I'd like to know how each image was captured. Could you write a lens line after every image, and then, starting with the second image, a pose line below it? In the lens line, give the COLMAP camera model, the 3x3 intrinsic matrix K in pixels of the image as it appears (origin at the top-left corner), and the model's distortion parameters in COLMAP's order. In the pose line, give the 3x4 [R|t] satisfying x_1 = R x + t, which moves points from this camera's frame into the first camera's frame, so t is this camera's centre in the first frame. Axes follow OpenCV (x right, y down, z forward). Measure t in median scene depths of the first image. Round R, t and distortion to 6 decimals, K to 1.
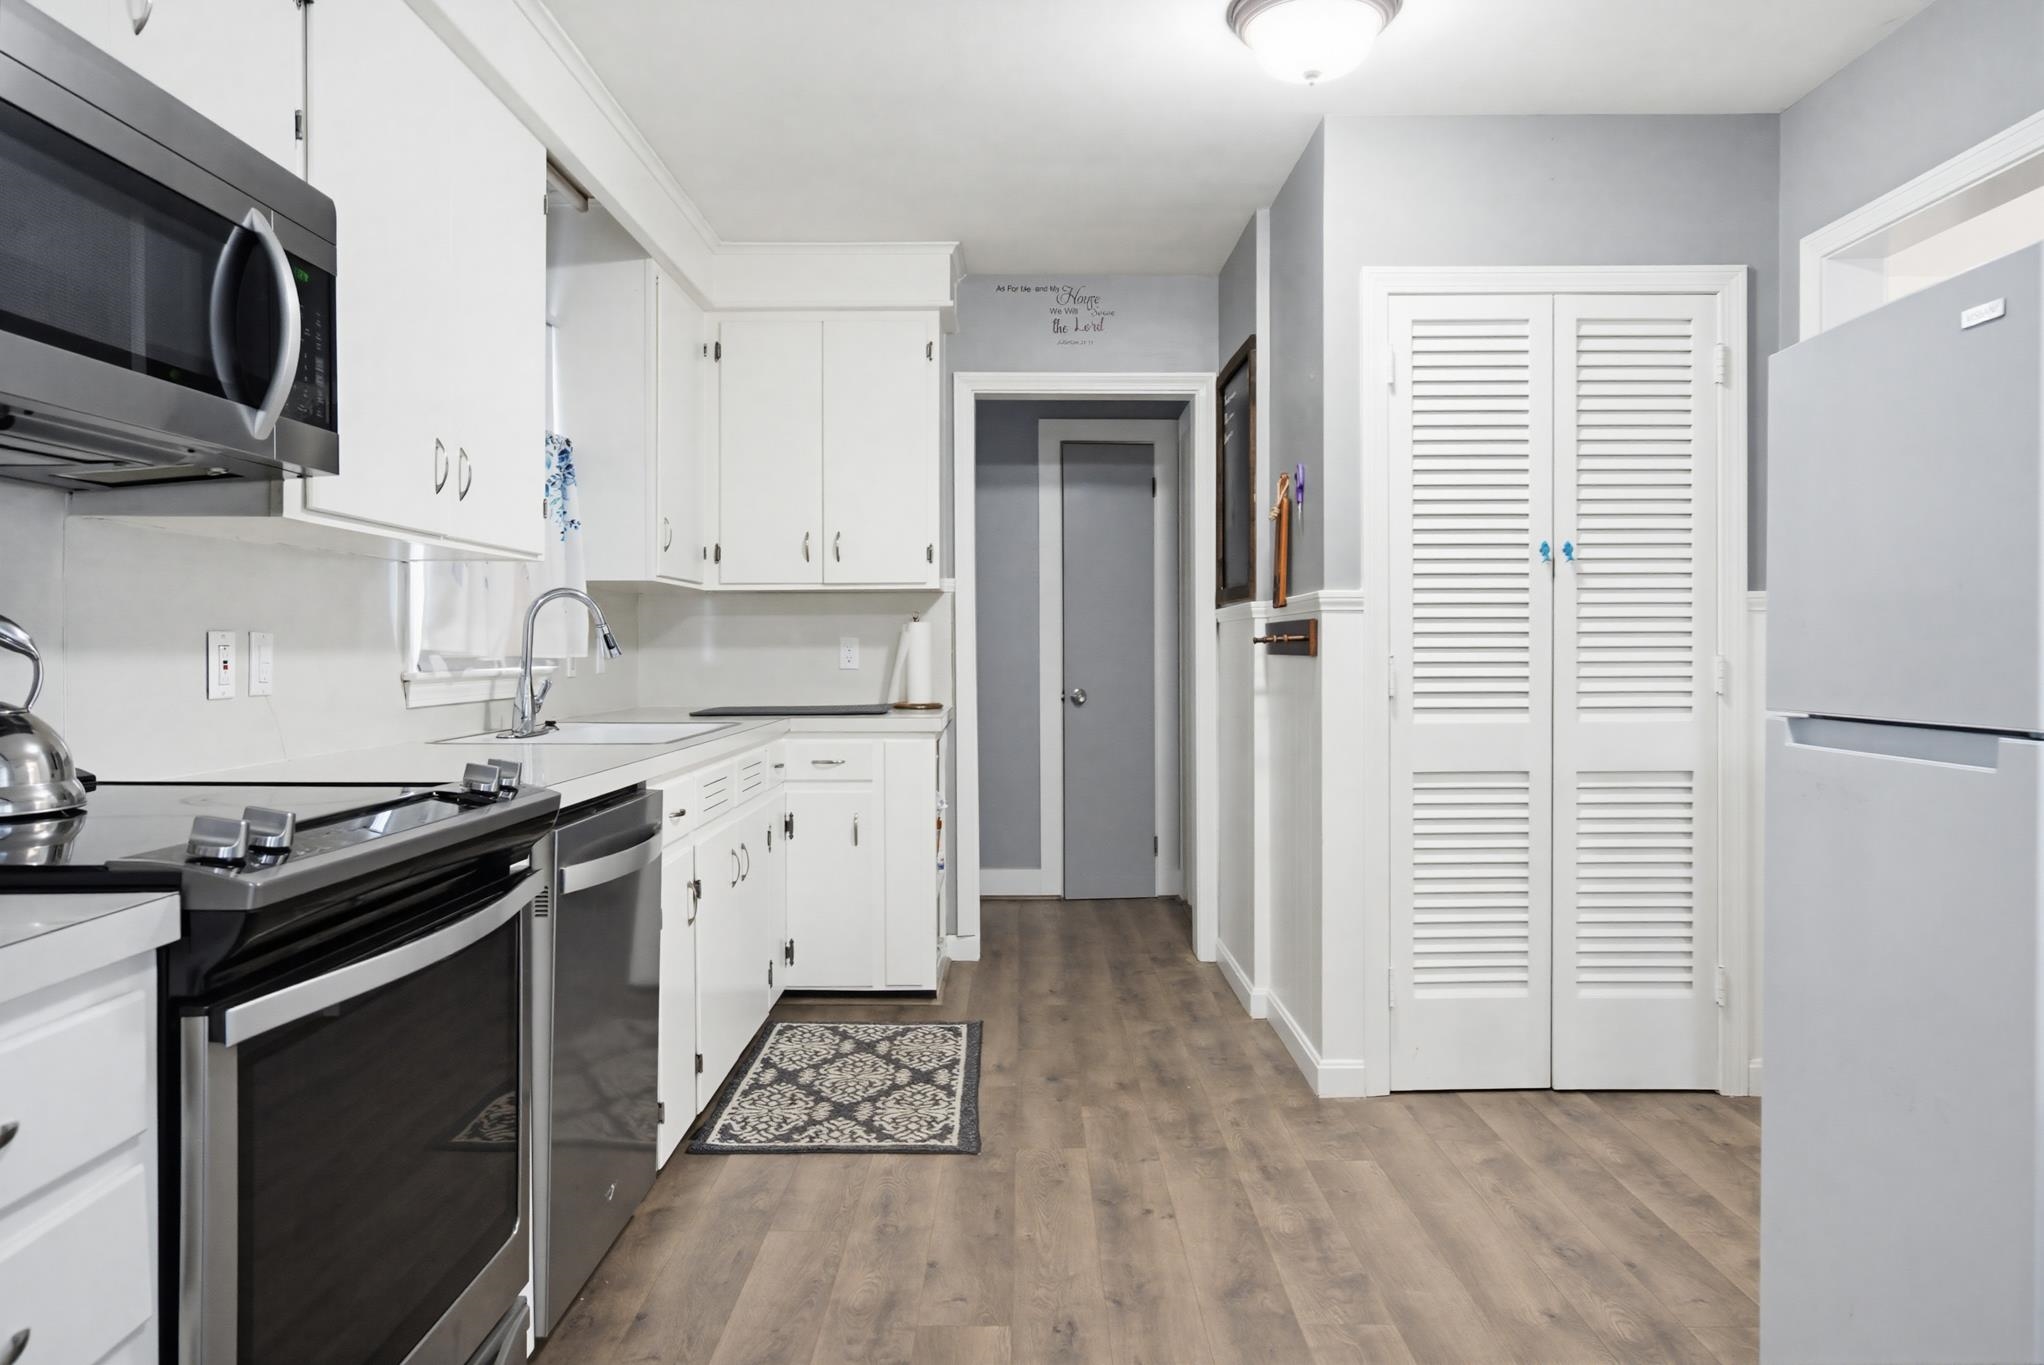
lens RADIAL K [[1207.6, 0, 1022.1], [0, 1207.6, 650.0], [0, 0, 1]] dist [-0.001930, -0.000002]
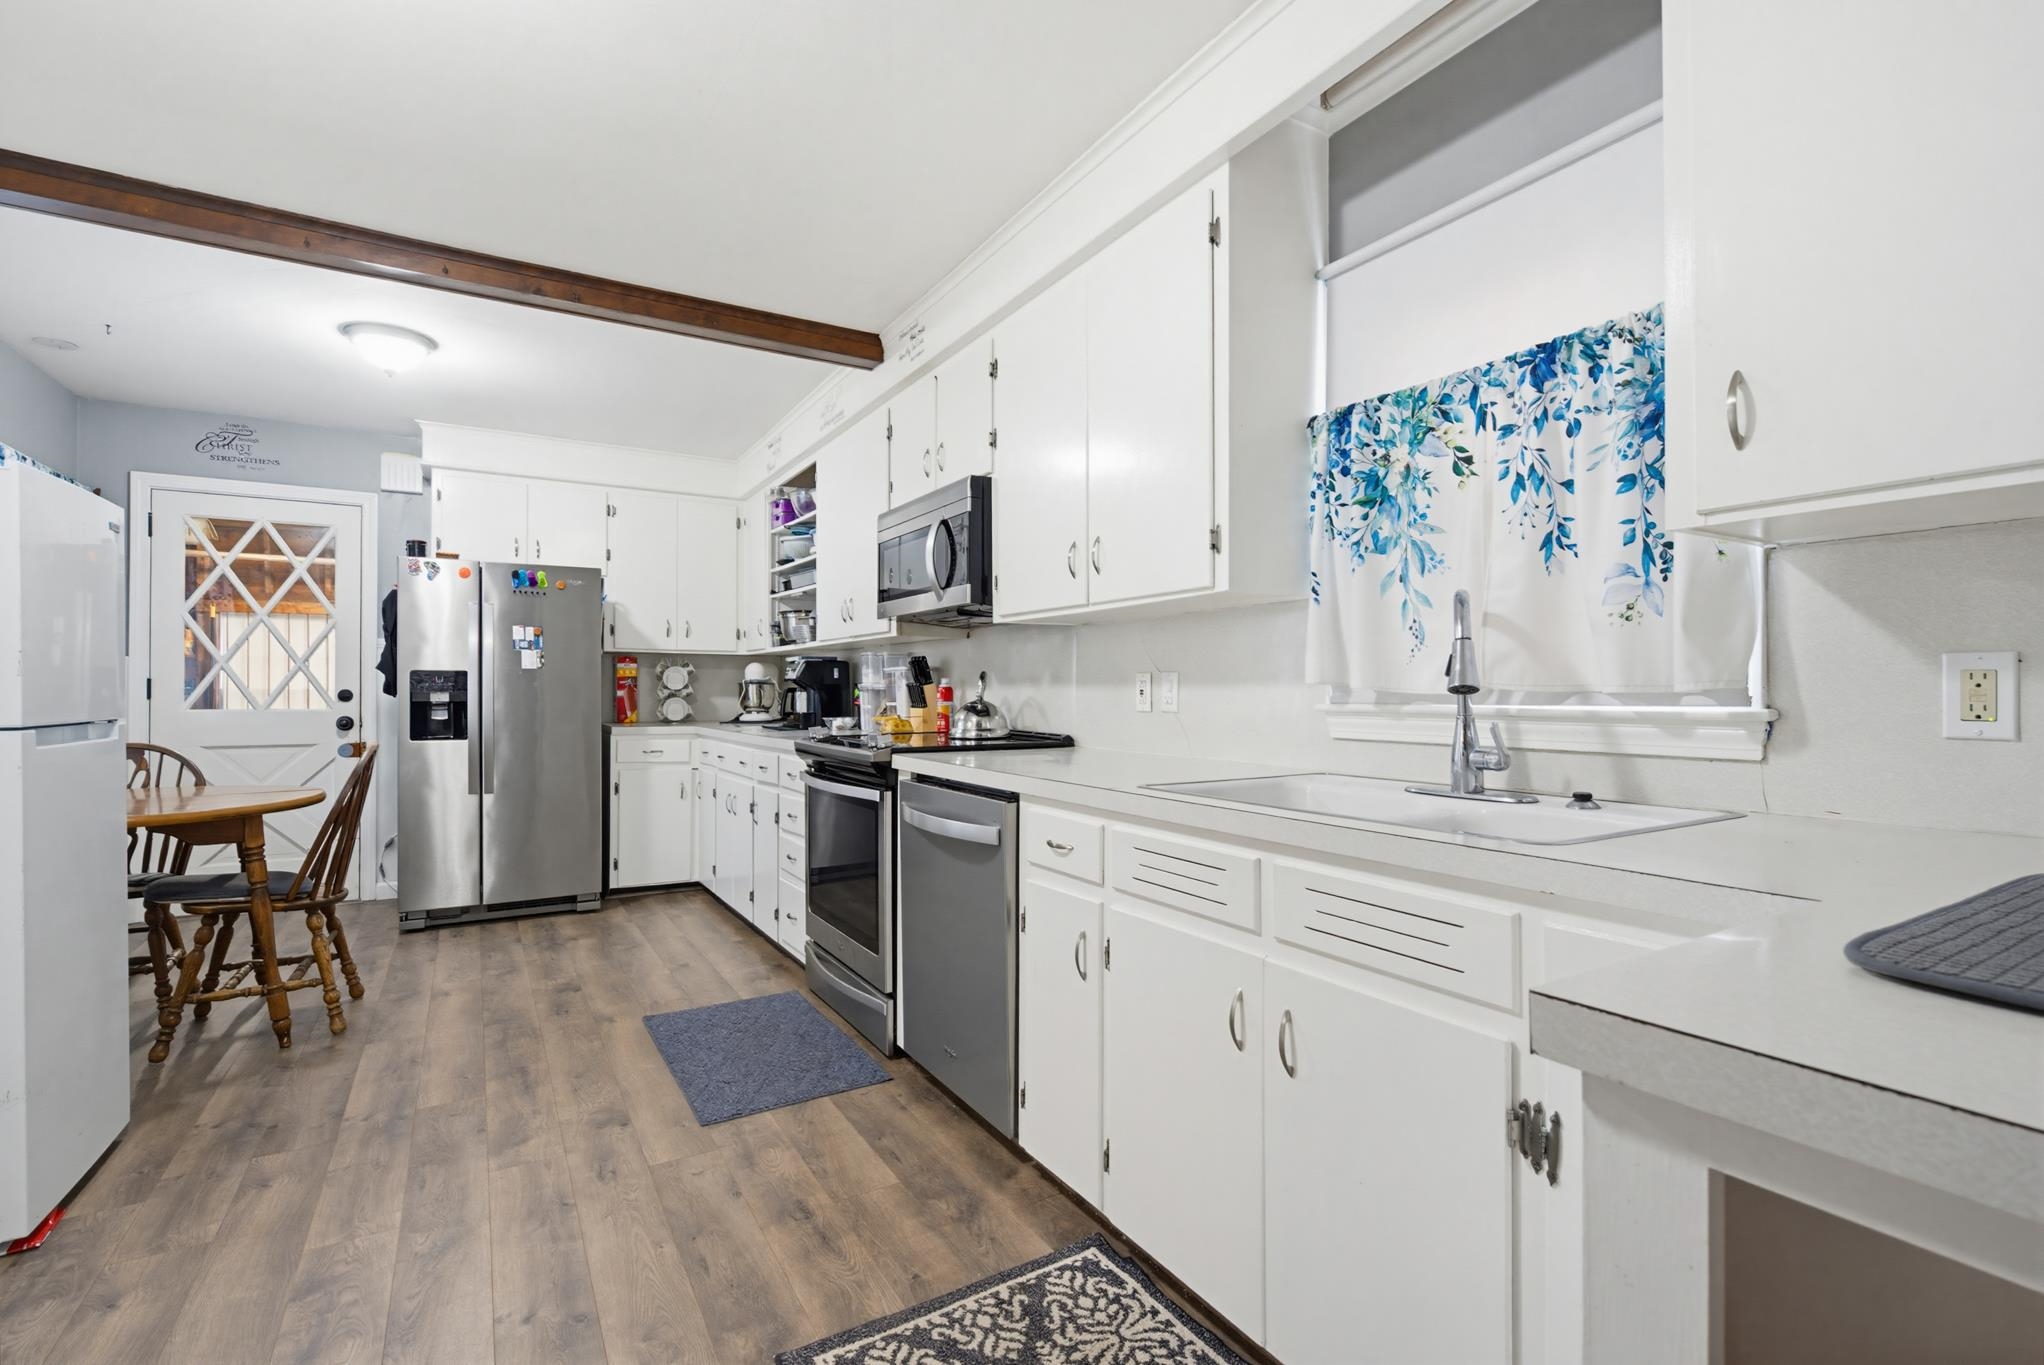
lens RADIAL K [[916.6, 0, 1018.8], [0, 916.6, 680.8], [0, 0, 1]] dist [0.003418, -0.000236]
pose [[-0.853845, -0.003779, -0.520514, 0.152038], [0.000720, 0.999964, -0.008442, 0.006701], [0.520527, -0.007583, -0.853812, 1.794766]]
